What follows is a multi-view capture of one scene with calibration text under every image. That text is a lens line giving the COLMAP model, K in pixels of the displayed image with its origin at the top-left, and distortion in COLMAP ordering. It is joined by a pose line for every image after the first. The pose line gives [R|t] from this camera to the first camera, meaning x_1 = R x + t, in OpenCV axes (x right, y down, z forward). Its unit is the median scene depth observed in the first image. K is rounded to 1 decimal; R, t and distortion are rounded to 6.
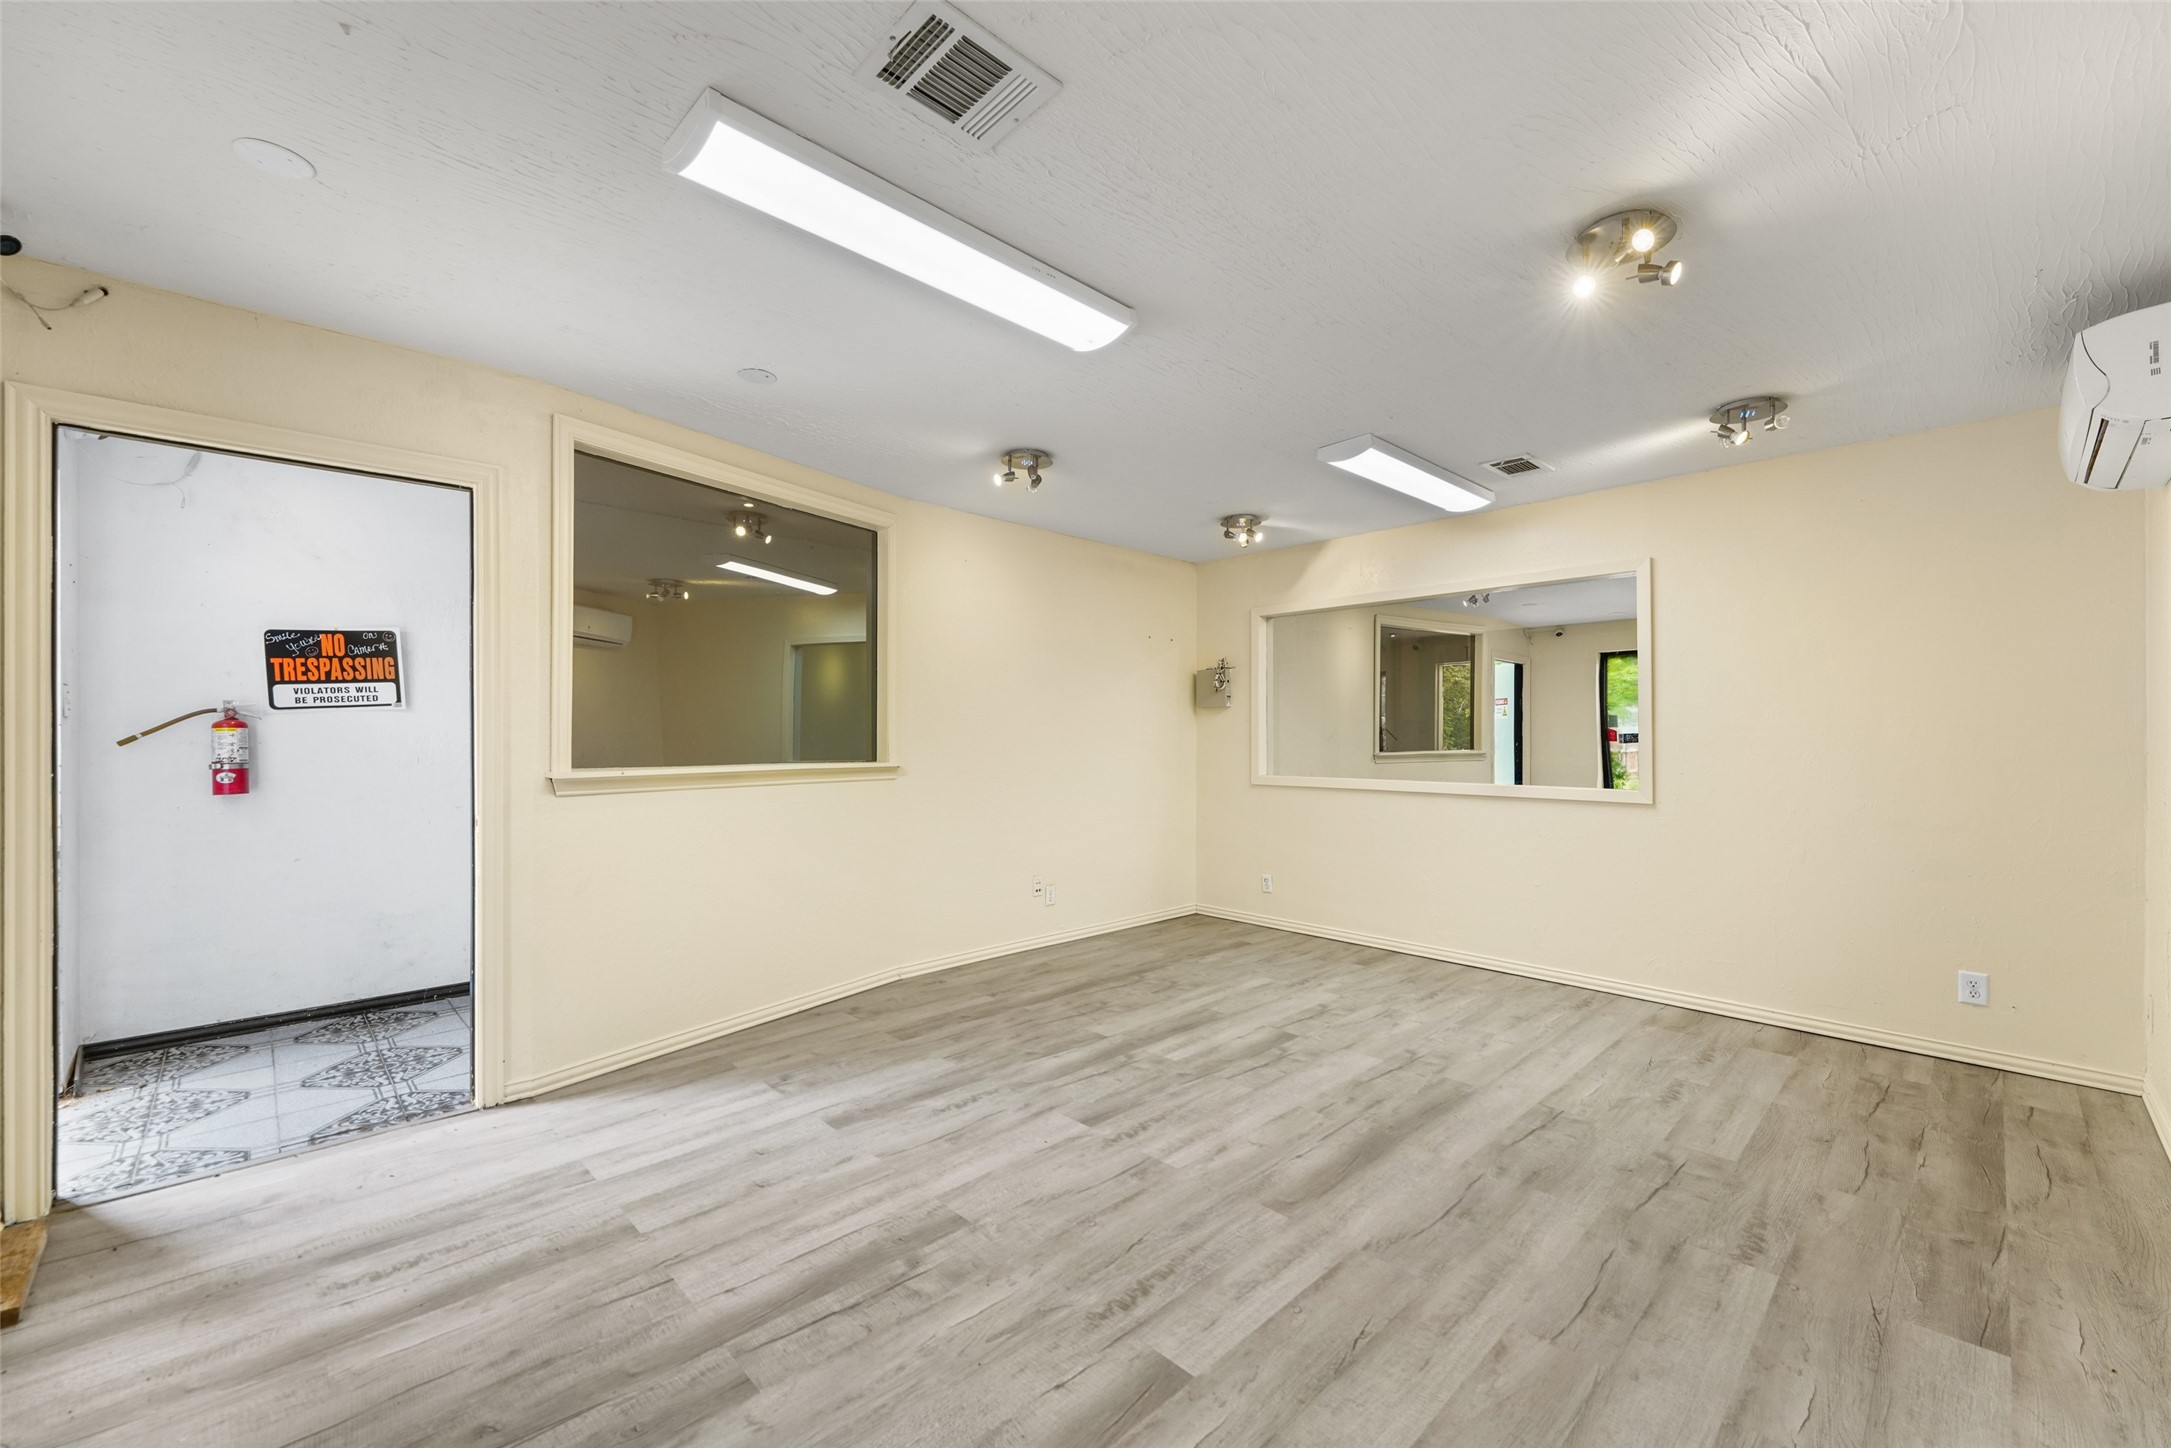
lens RADIAL K [[863.4, 0, 1074.4], [0, 863.4, 732.8], [0, 0, 1]] dist [-0.001134, -0.001019]
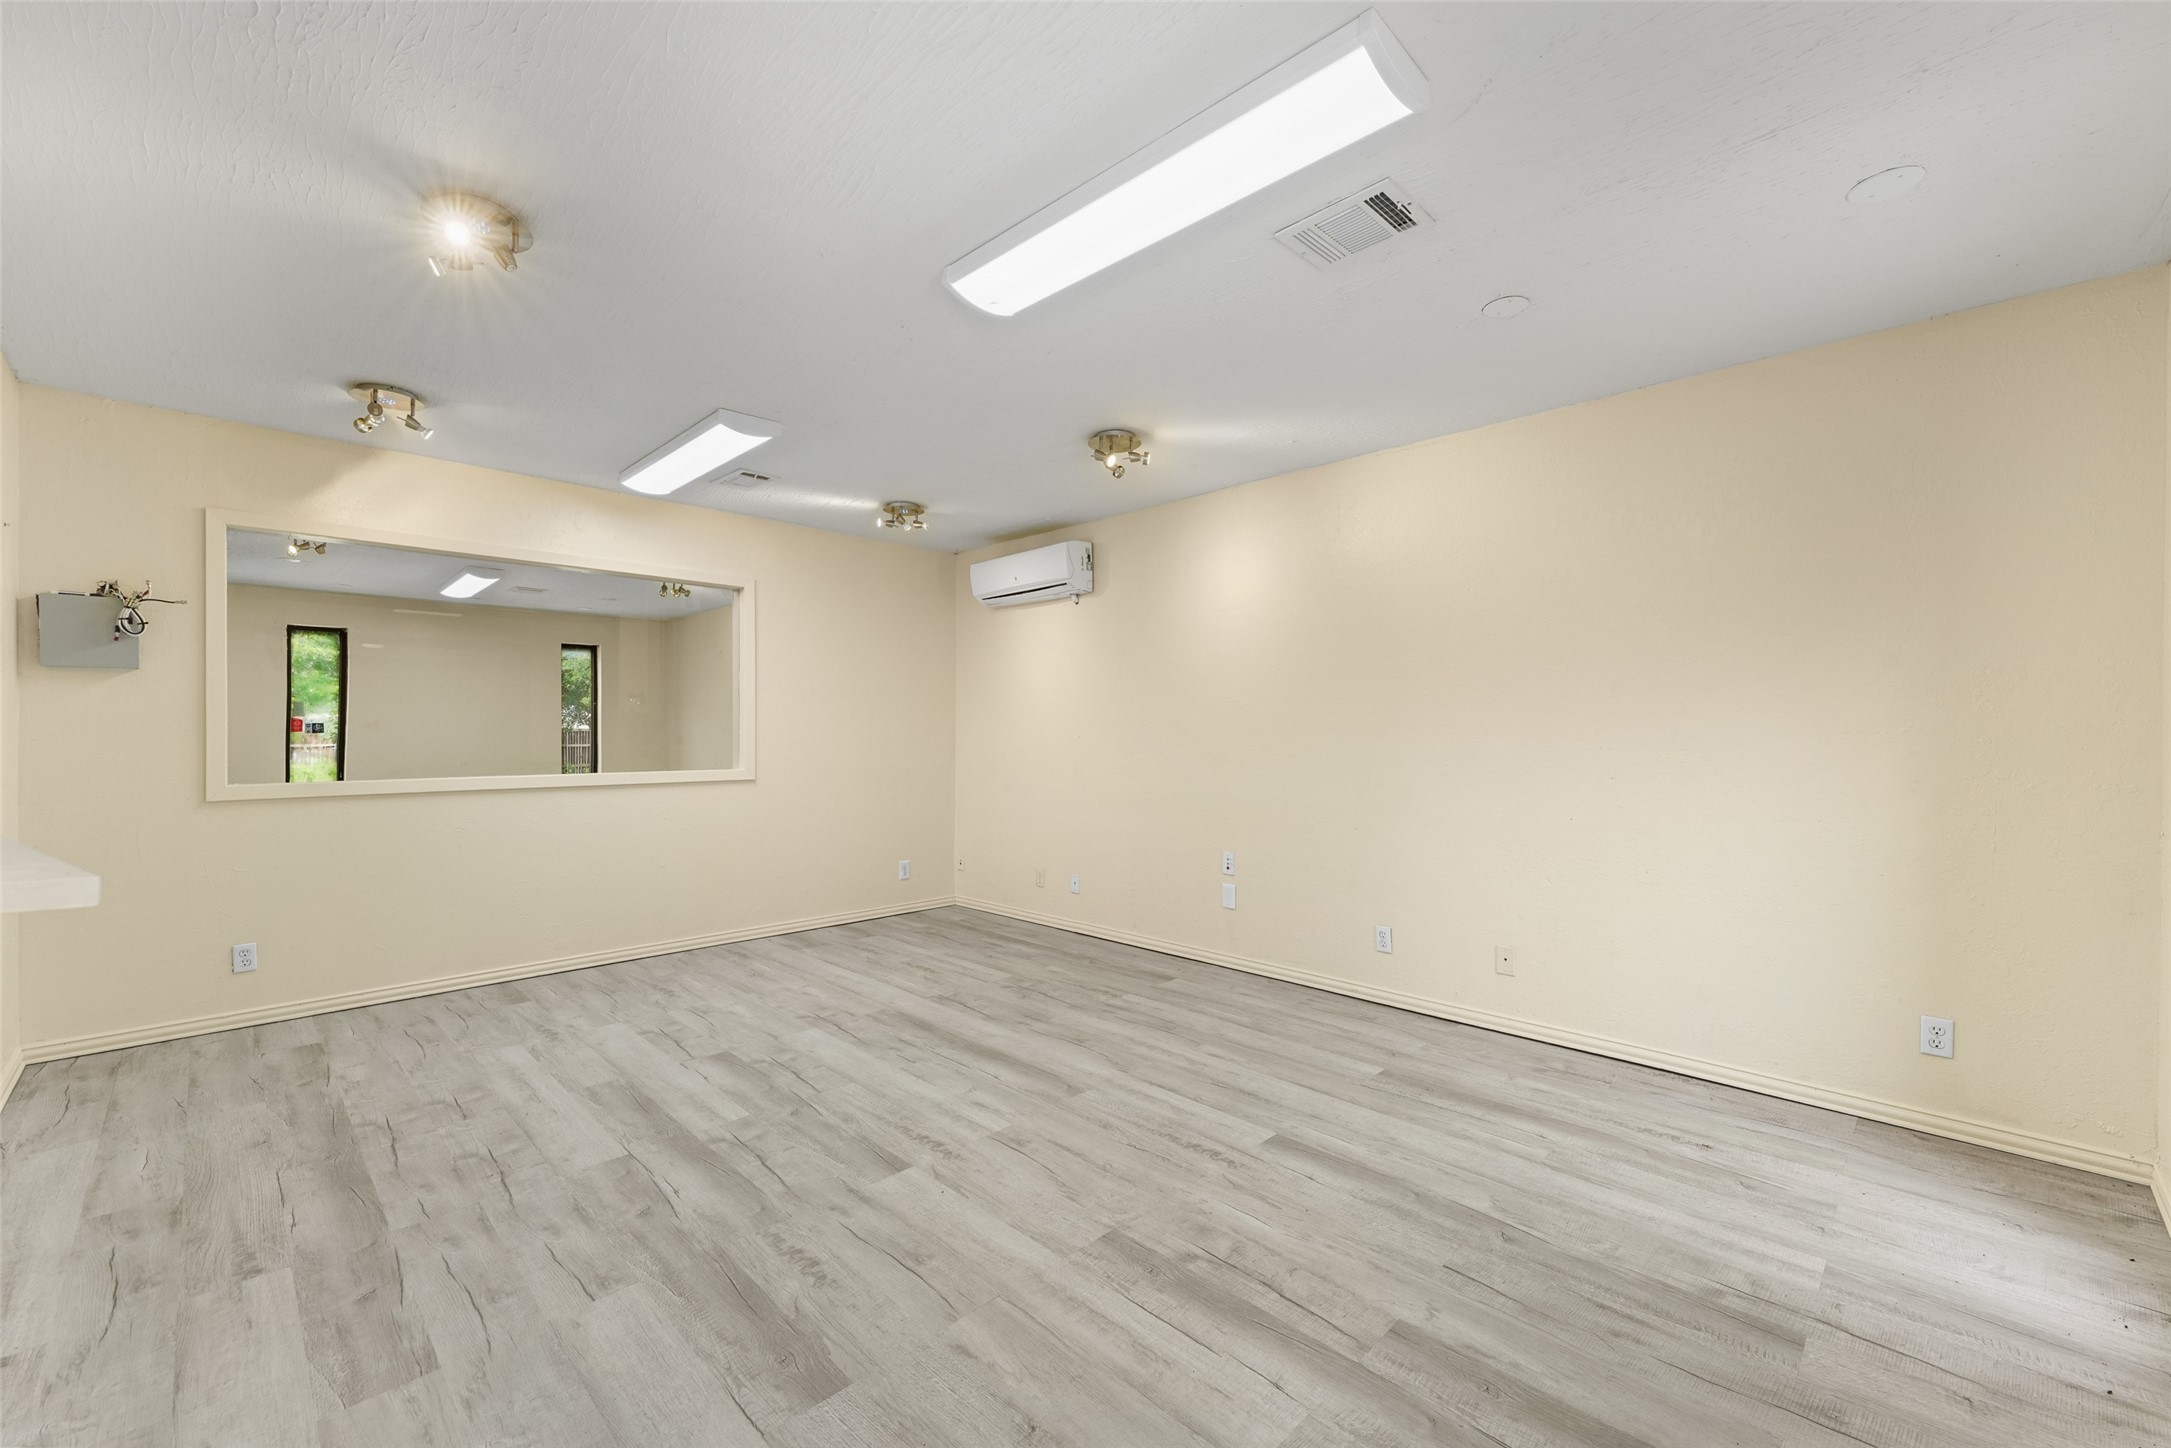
lens RADIAL K [[863.4, 0, 1074.3], [0, 863.4, 721.2], [0, 0, 1]] dist [-0.001134, -0.001019]
pose [[-0.014093, 0.004556, 0.999890, -0.745911], [-0.002999, 0.999985, -0.004599, 0.006073], [-0.999896, -0.003063, -0.014079, 0.731908]]
